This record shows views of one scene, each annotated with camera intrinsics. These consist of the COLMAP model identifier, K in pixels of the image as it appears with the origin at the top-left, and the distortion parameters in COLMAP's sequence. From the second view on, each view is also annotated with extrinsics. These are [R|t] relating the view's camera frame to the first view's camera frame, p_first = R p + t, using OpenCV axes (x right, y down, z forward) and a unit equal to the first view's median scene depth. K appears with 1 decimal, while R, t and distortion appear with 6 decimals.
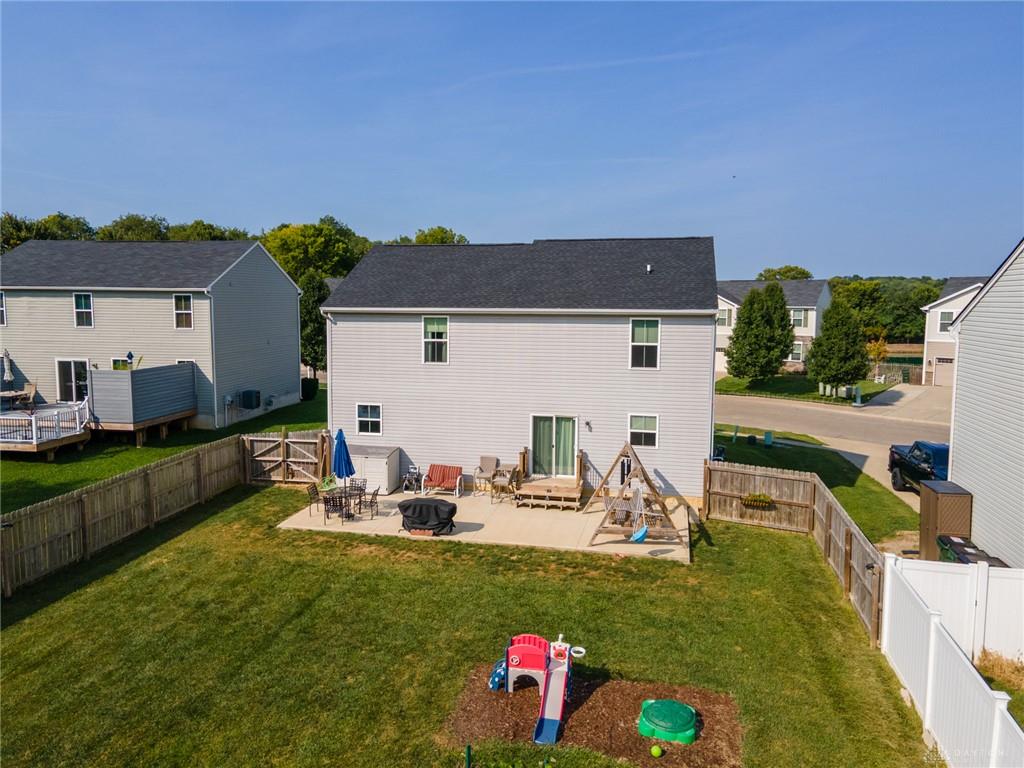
lens RADIAL K [[741.7, 0, 514.2], [0, 741.7, 371.6], [0, 0, 1]] dist [0.043823, 0.007334]
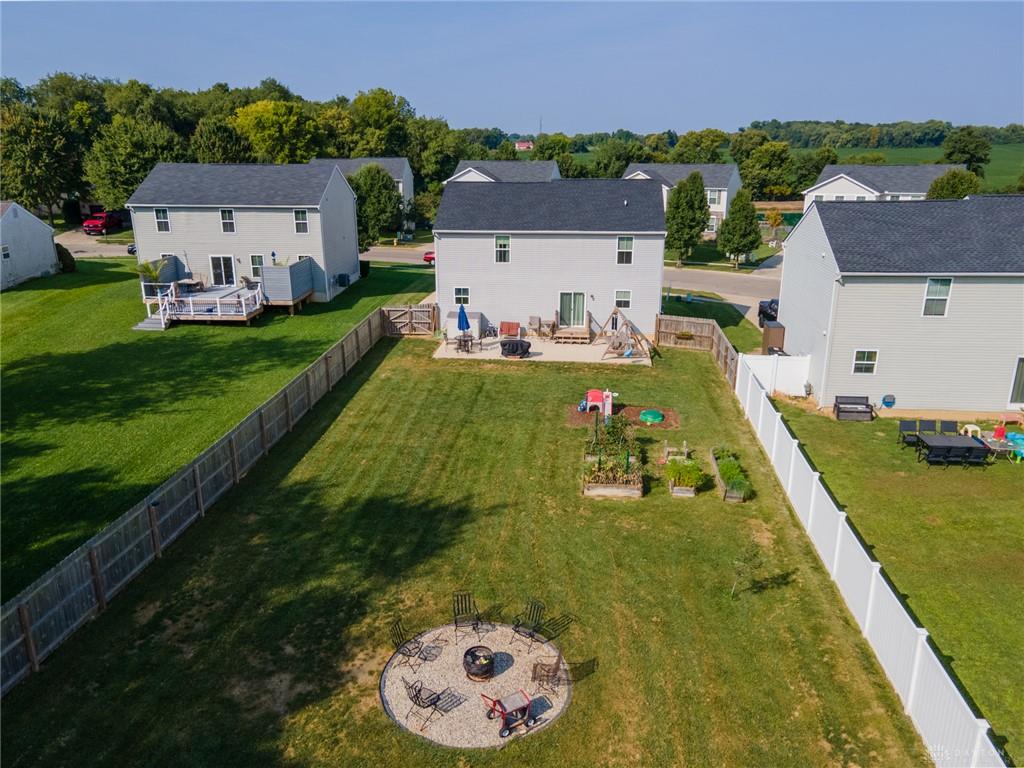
lens RADIAL K [[766.4, 0, 505.5], [0, 766.4, 370.2], [0, 0, 1]] dist [0.059769, 0.001658]
pose [[0.994632, -0.037456, 0.096454, -0.299294], [0.018180, 0.980940, 0.193457, -0.118162], [-0.101862, -0.190665, 0.976356, -0.827766]]
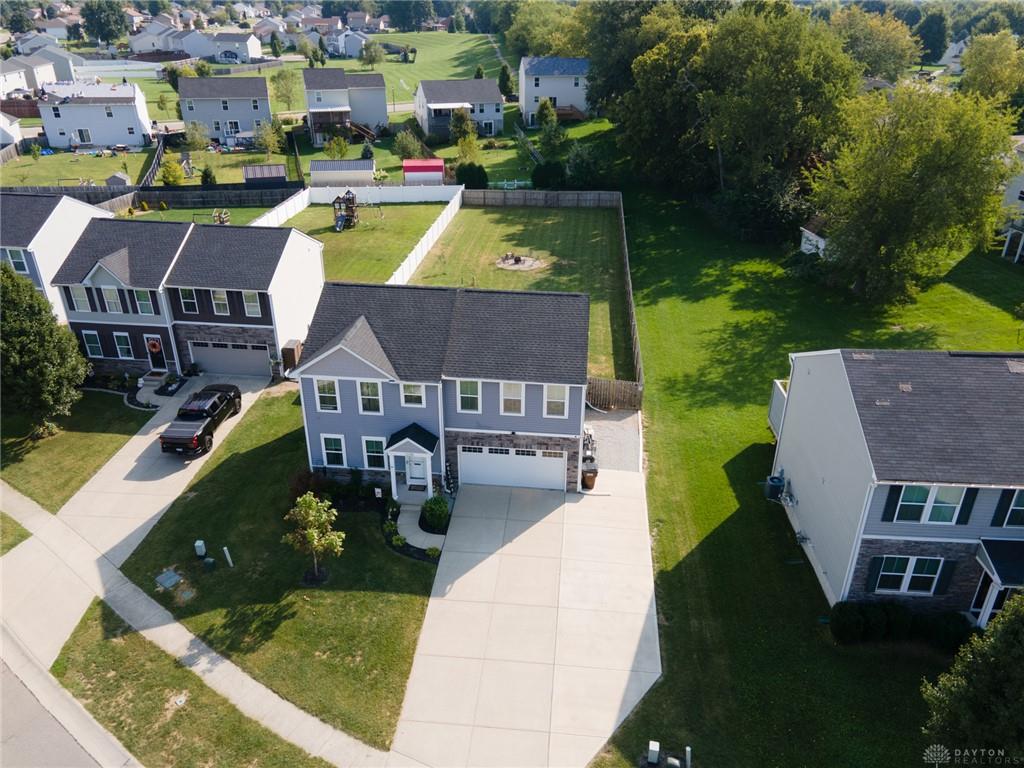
lens RADIAL K [[740.5, 0, 512.0], [0, 740.5, 360.3], [0, 0, 1]] dist [0.052636, 0.001839]
pose [[-0.993894, 0.043524, -0.101391, 0.085902], [-0.015613, 0.854189, 0.519728, -0.910931], [0.109228, 0.518137, -0.848294, 2.657776]]
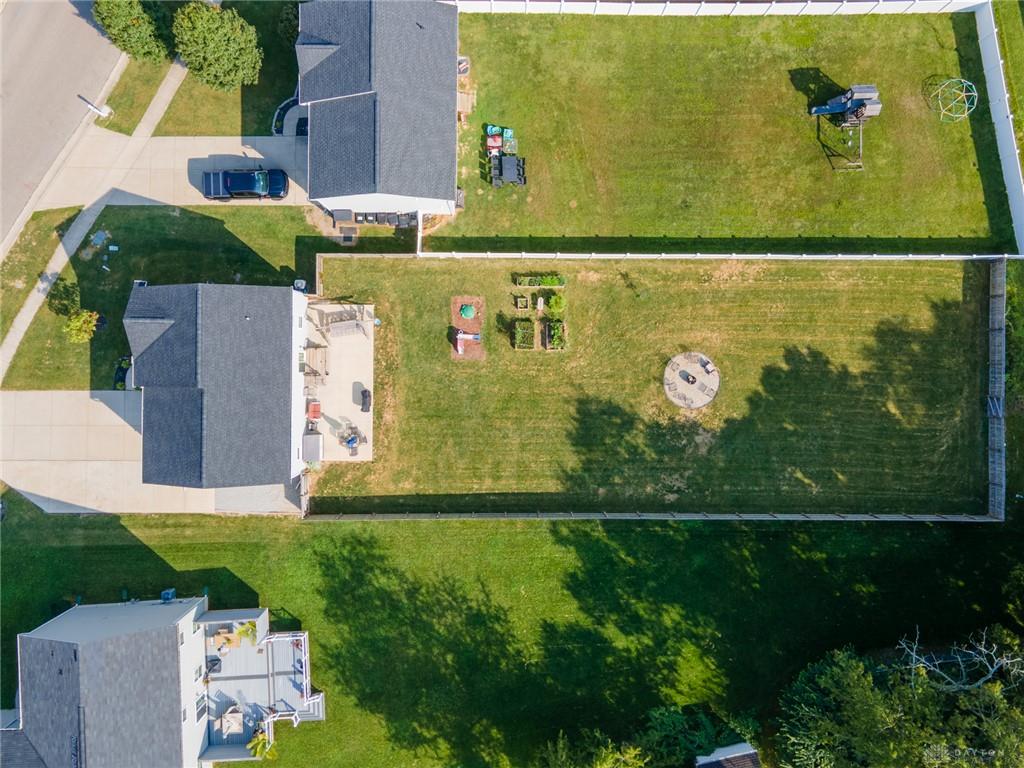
lens RADIAL K [[741.7, 0, 514.2], [0, 741.7, 371.6], [0, 0, 1]] dist [0.043823, 0.007334]
pose [[-0.211745, -0.977321, 0.002873, -0.120988], [0.084364, -0.015349, 0.996317, -2.152287], [-0.973677, 0.211207, 0.085700, 0.218064]]
